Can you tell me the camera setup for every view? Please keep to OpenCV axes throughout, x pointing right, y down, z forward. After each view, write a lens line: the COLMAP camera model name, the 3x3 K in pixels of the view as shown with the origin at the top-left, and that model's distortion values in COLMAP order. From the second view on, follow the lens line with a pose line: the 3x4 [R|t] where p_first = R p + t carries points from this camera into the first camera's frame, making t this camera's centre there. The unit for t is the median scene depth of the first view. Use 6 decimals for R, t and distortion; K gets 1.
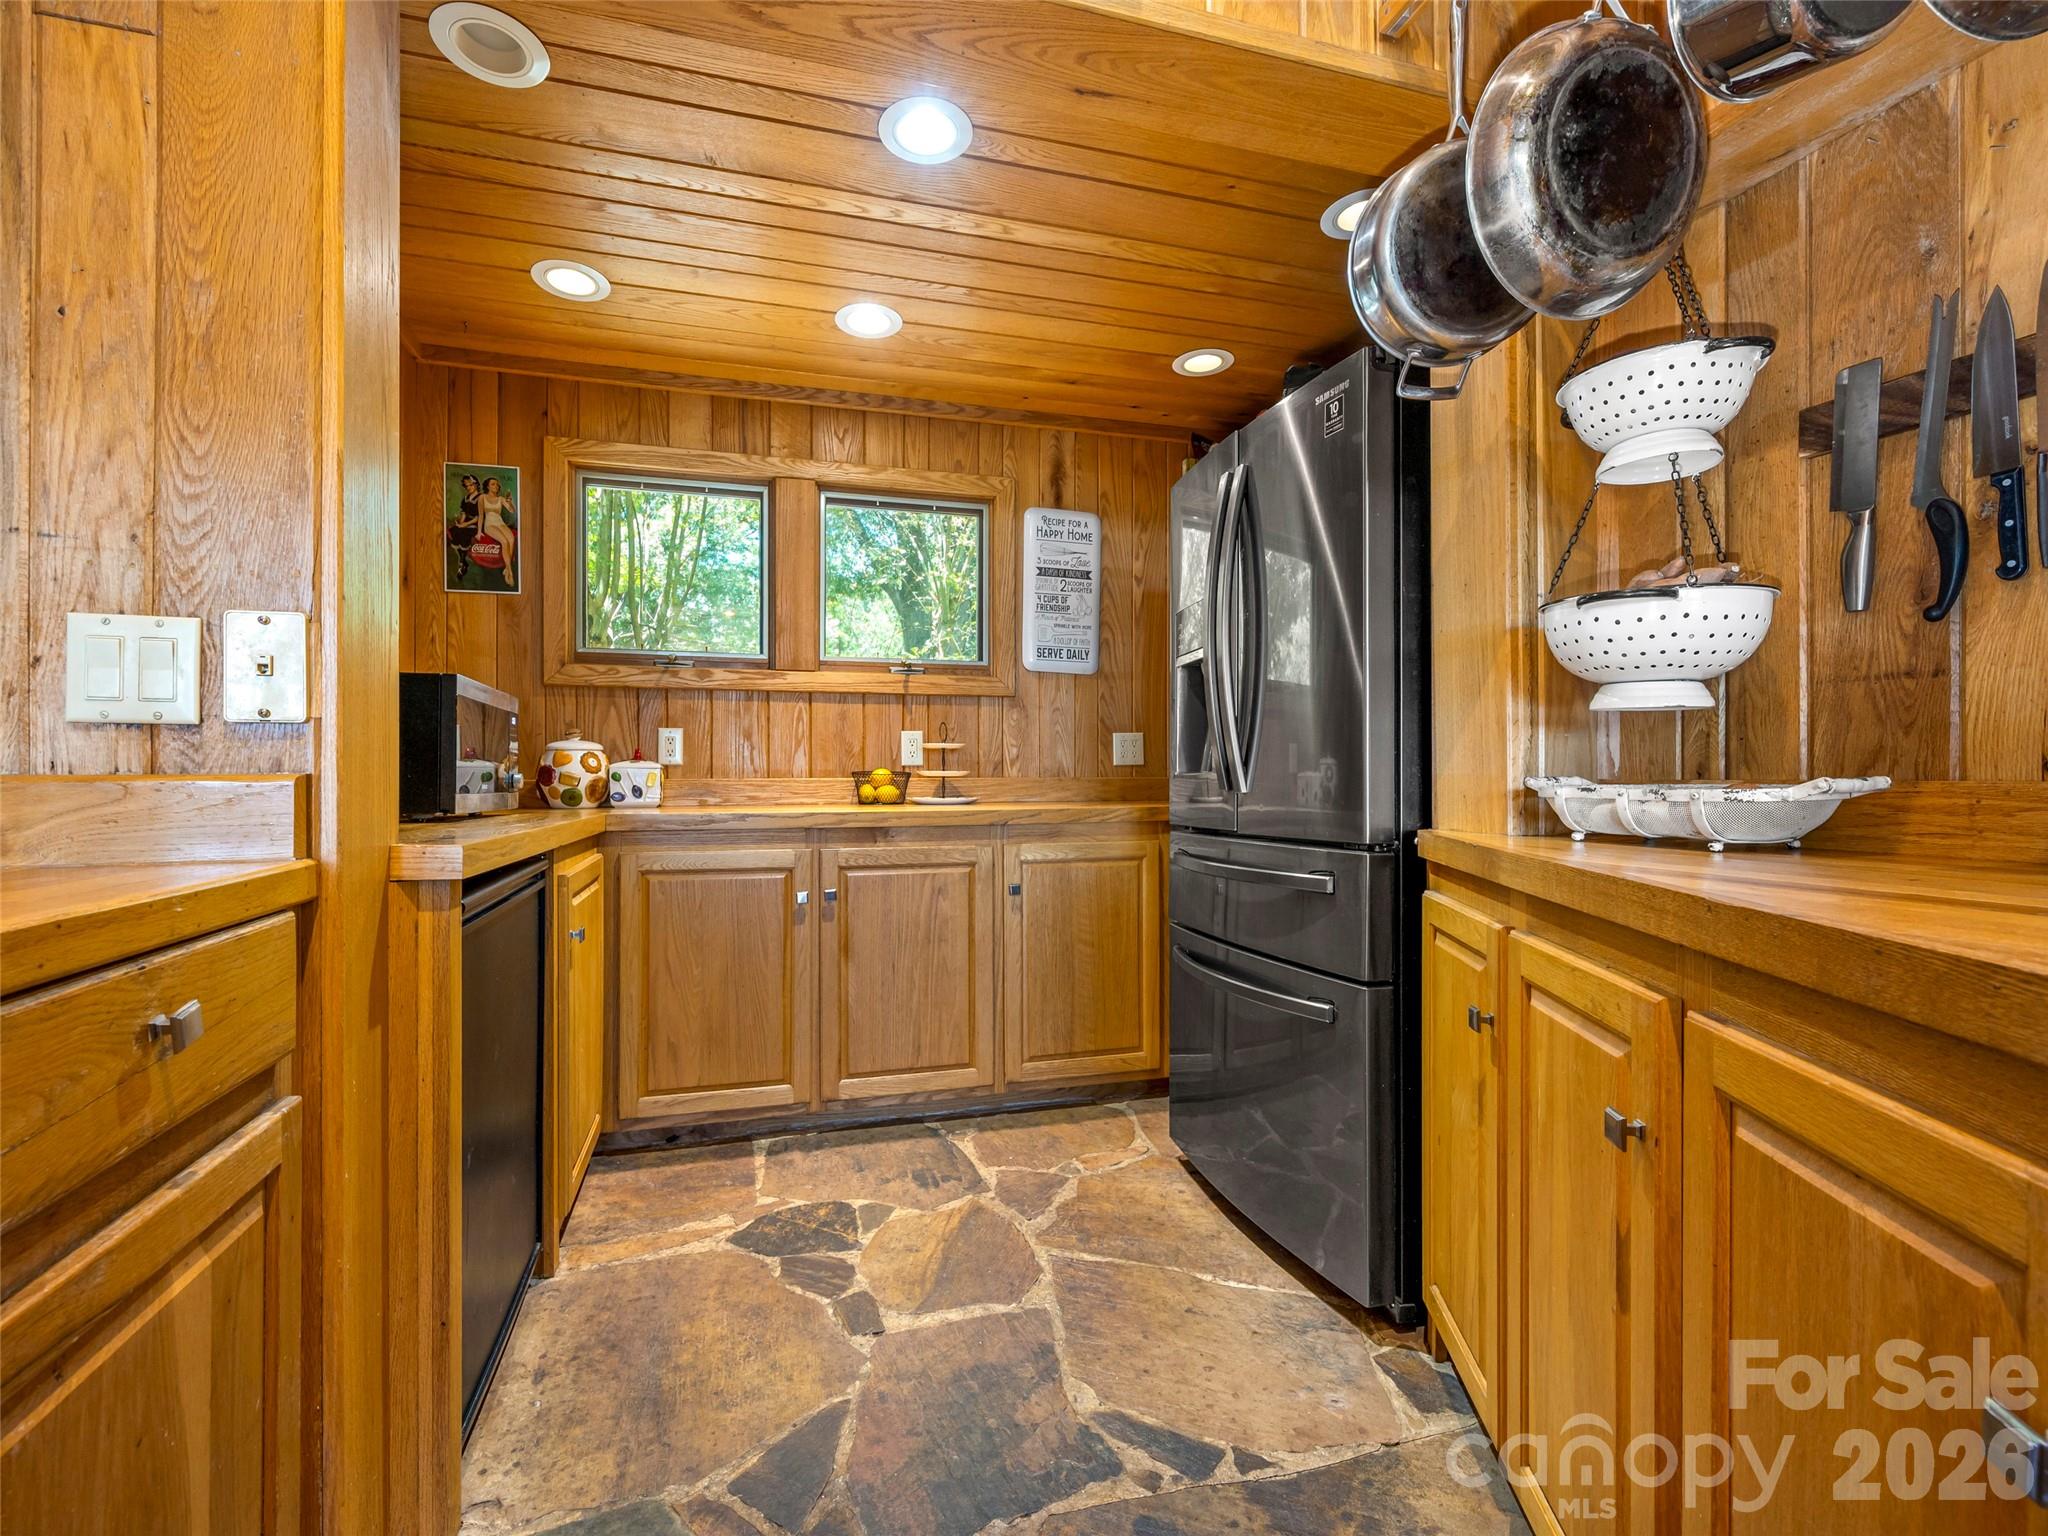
lens RADIAL K [[974.7, 0, 1018.1], [0, 974.7, 783.0], [0, 0, 1]] dist [-0.001854, -0.001093]
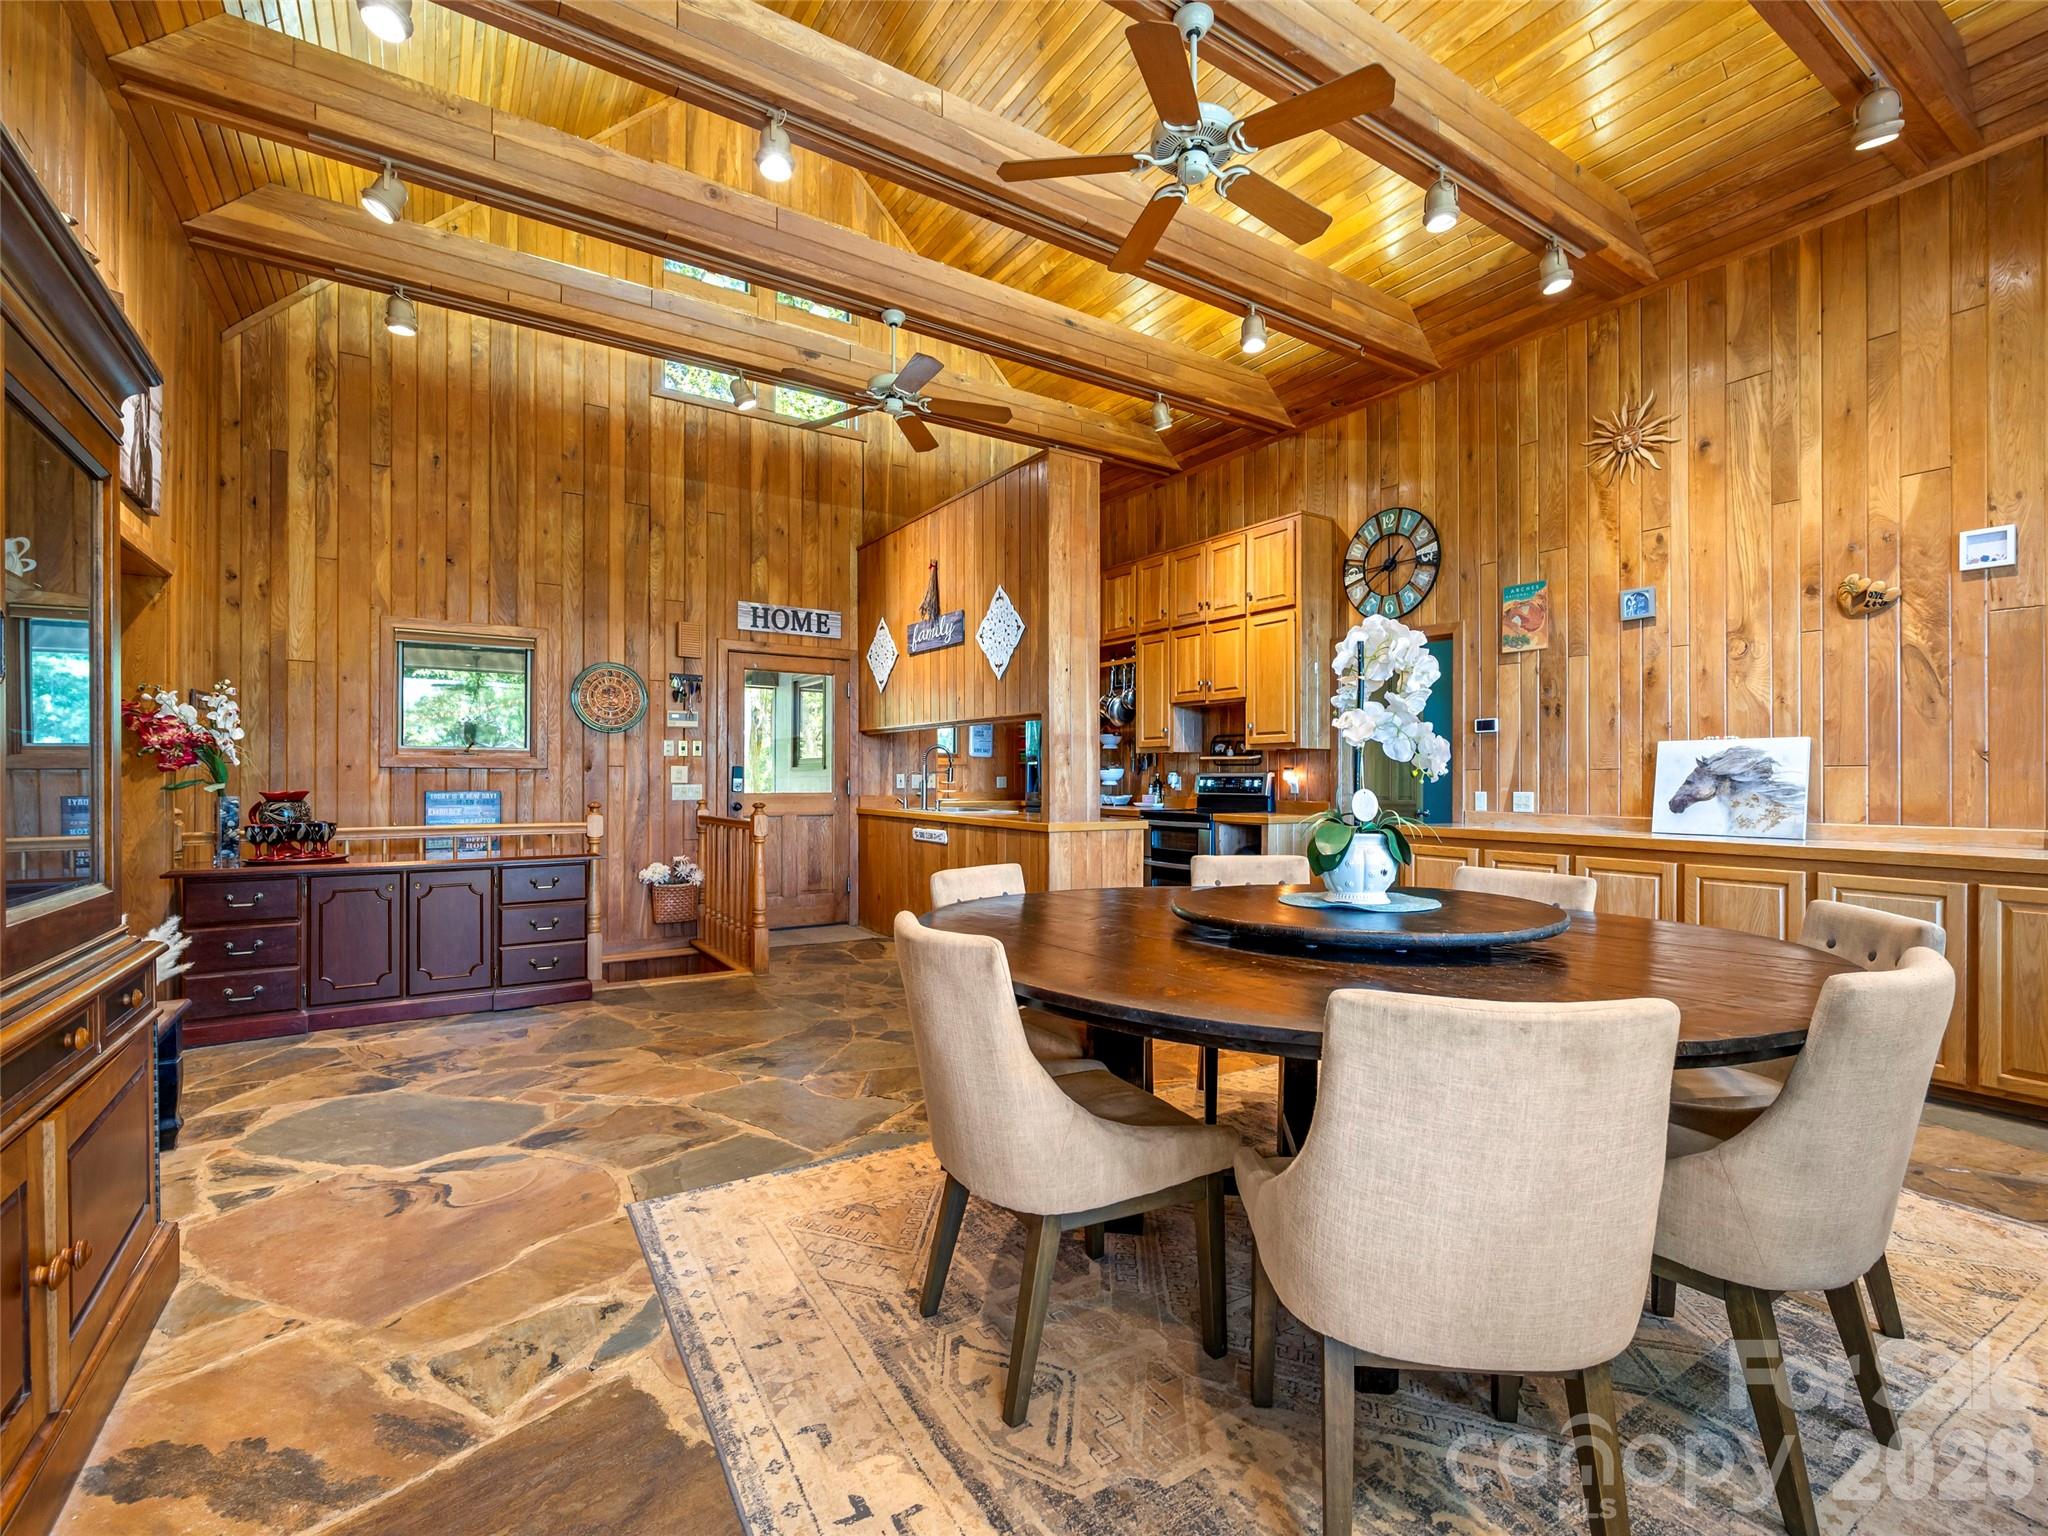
lens RADIAL K [[974.7, 0, 1018.1], [0, 974.7, 783.0], [0, 0, 1]] dist [-0.001854, -0.001093]
pose [[0.967235, 0.004804, 0.253836, -1.670812], [-0.002658, 0.999958, -0.008795, -0.024087], [-0.253868, 0.007832, 0.967207, -5.260727]]
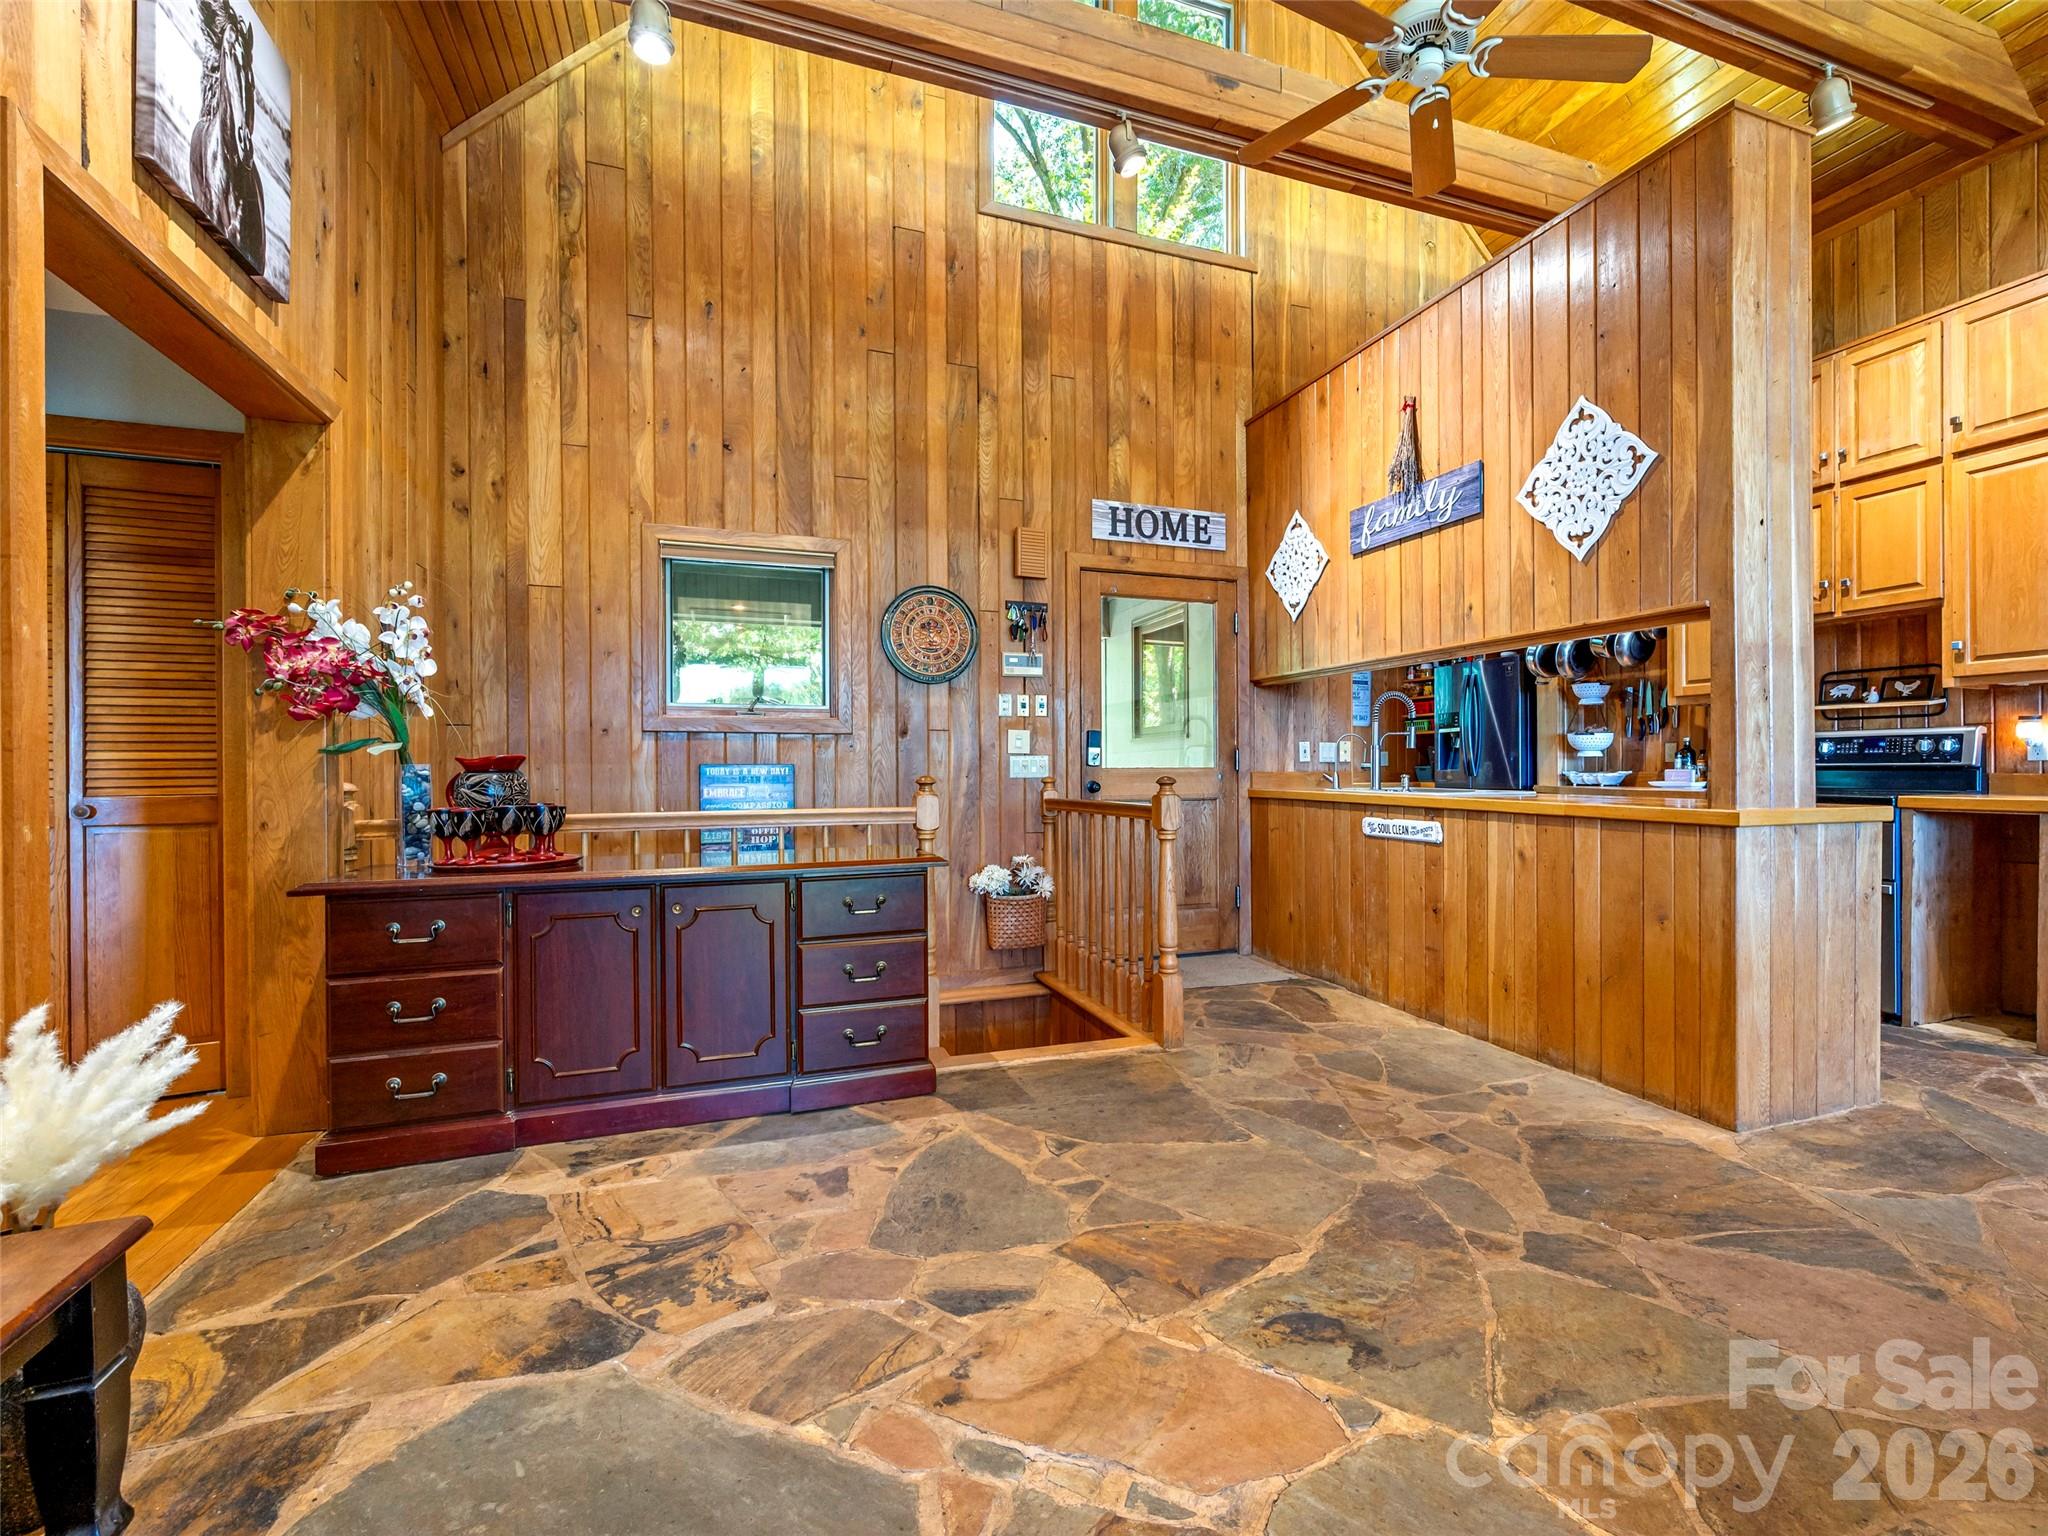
lens RADIAL K [[974.7, 0, 1018.1], [0, 974.7, 783.0], [0, 0, 1]] dist [-0.001854, -0.001093]
pose [[0.999993, -0.002608, 0.002686, -2.083928], [0.002603, 0.999995, 0.001630, 0.036688], [-0.002690, -0.001623, 0.999995, -3.622597]]
